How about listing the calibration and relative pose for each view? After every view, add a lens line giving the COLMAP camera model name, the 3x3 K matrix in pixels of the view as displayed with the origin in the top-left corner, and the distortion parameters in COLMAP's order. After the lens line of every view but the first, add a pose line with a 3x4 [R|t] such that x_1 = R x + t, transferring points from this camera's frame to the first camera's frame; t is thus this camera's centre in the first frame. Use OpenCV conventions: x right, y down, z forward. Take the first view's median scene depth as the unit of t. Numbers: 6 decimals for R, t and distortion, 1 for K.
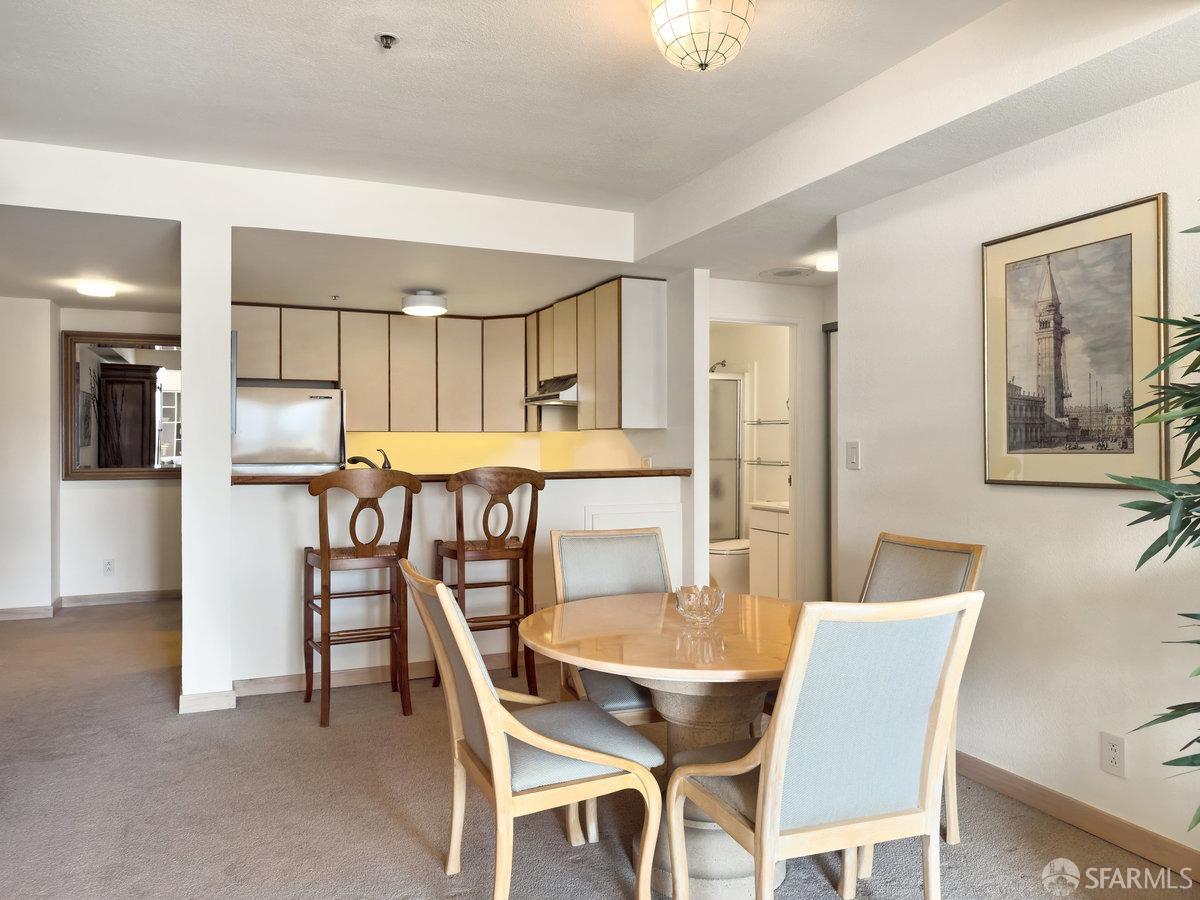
lens RADIAL K [[872.5, 0, 589.4], [0, 872.5, 447.4], [0, 0, 1]] dist [0.000502, -0.008982]
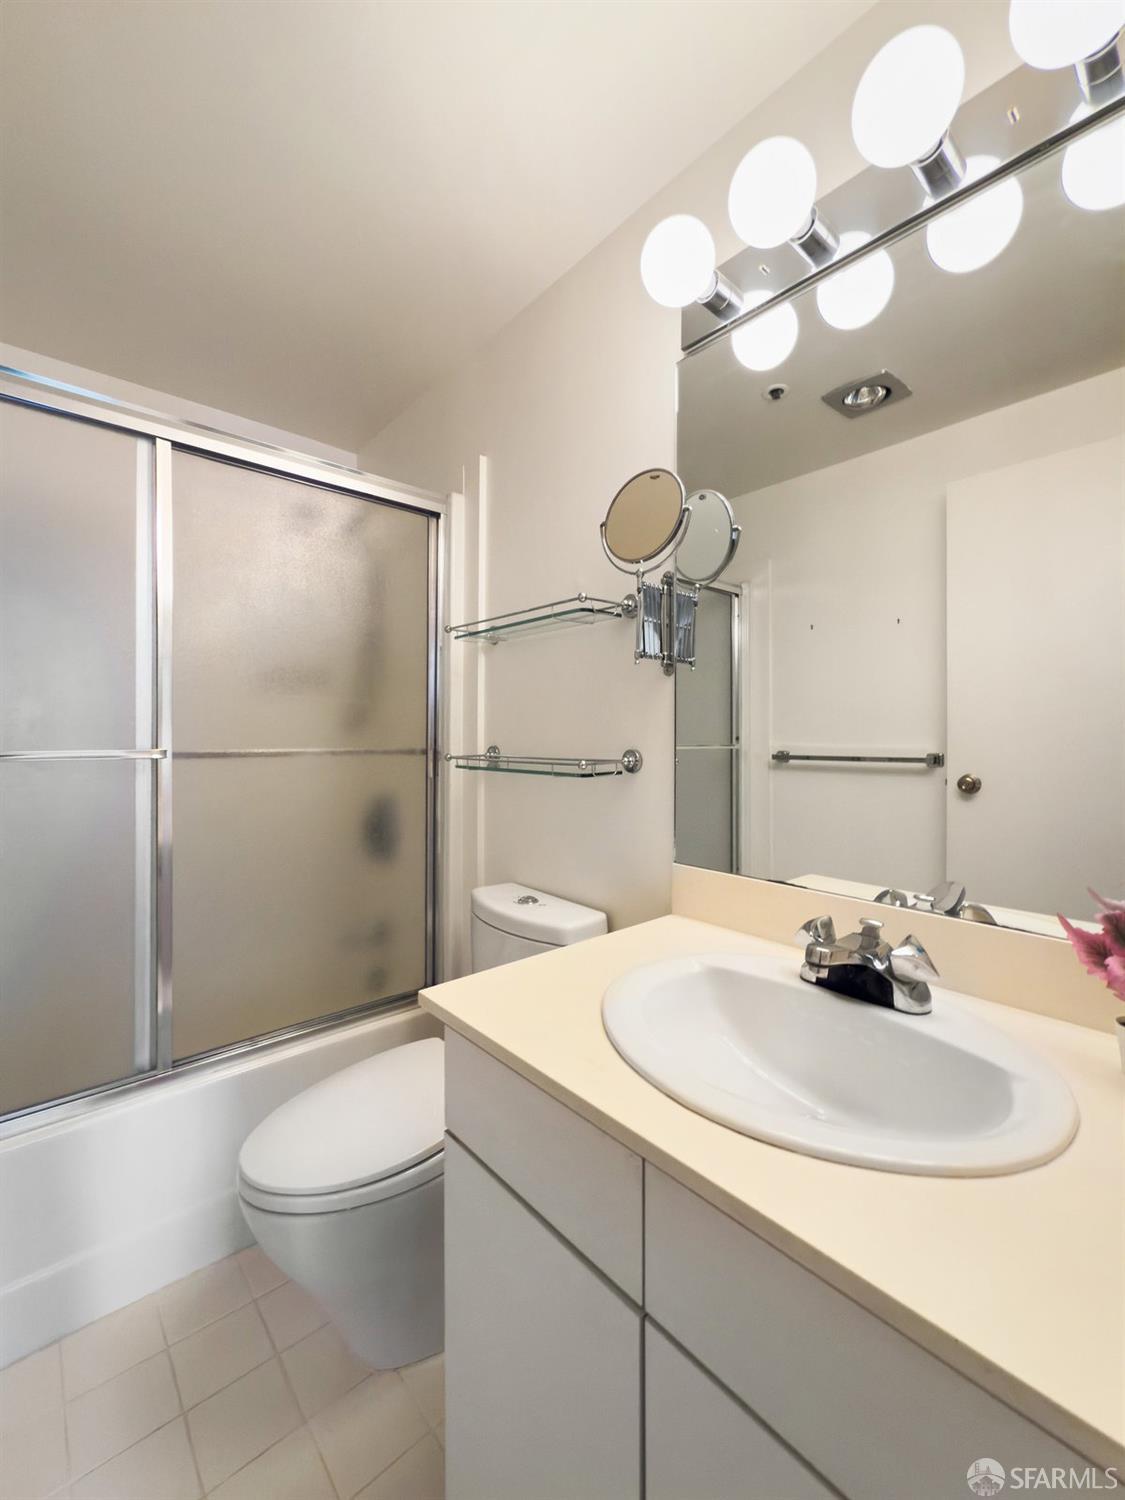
lens RADIAL K [[616.6, 0, 565.3], [0, 616.6, 741.5], [0, 0, 1]] dist [-0.000077, 0.000273]
pose [[0.950362, -0.003124, 0.311131, 0.203470], [0.002186, 0.999992, 0.003363, 0.012659], [-0.311139, -0.002516, 0.950361, 1.062761]]
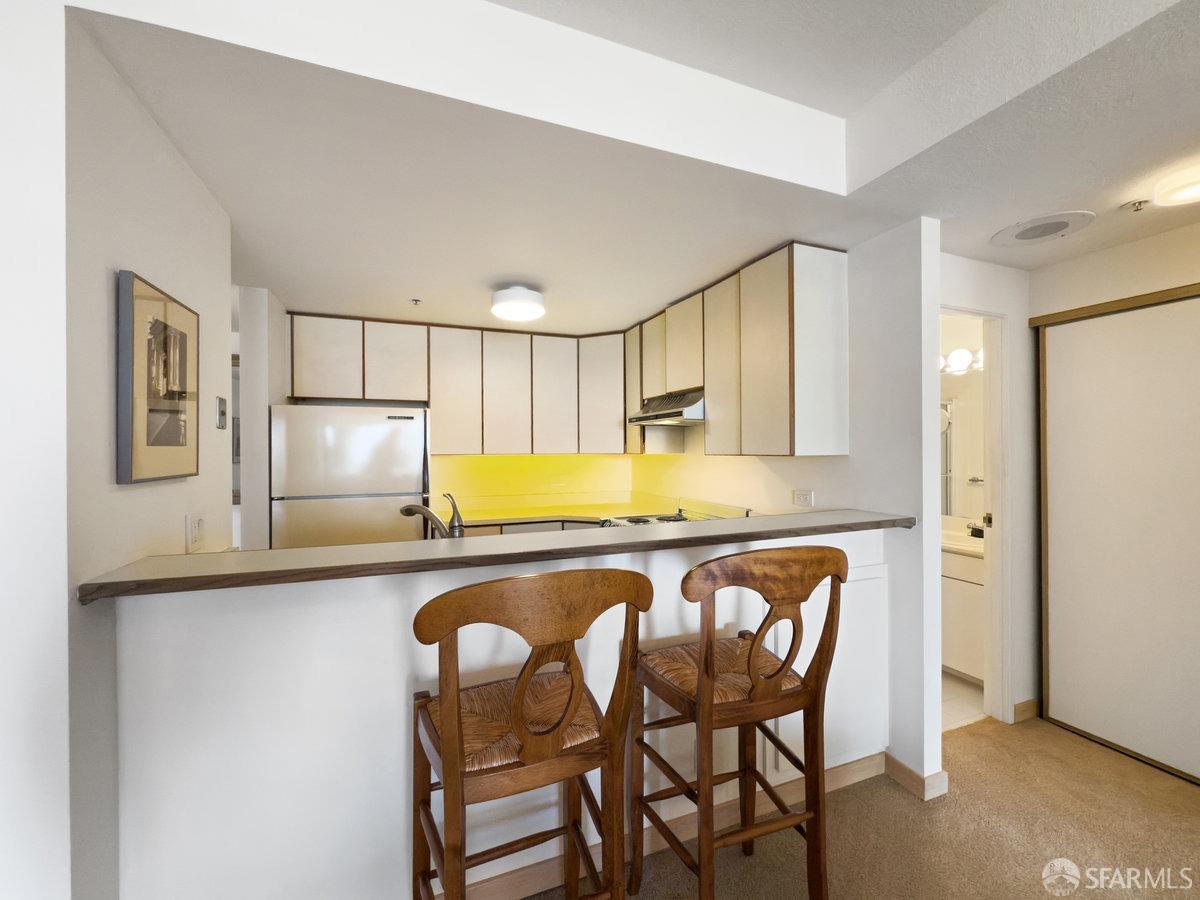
lens RADIAL K [[493.2, 0, 601.3], [0, 493.2, 448.9], [0, 0, 1]] dist [-0.000077, 0.000273]
pose [[0.999645, -0.004242, -0.026312, -0.109509], [0.004132, 0.999982, -0.004234, -0.026570], [0.026330, 0.004124, 0.999645, 0.594651]]
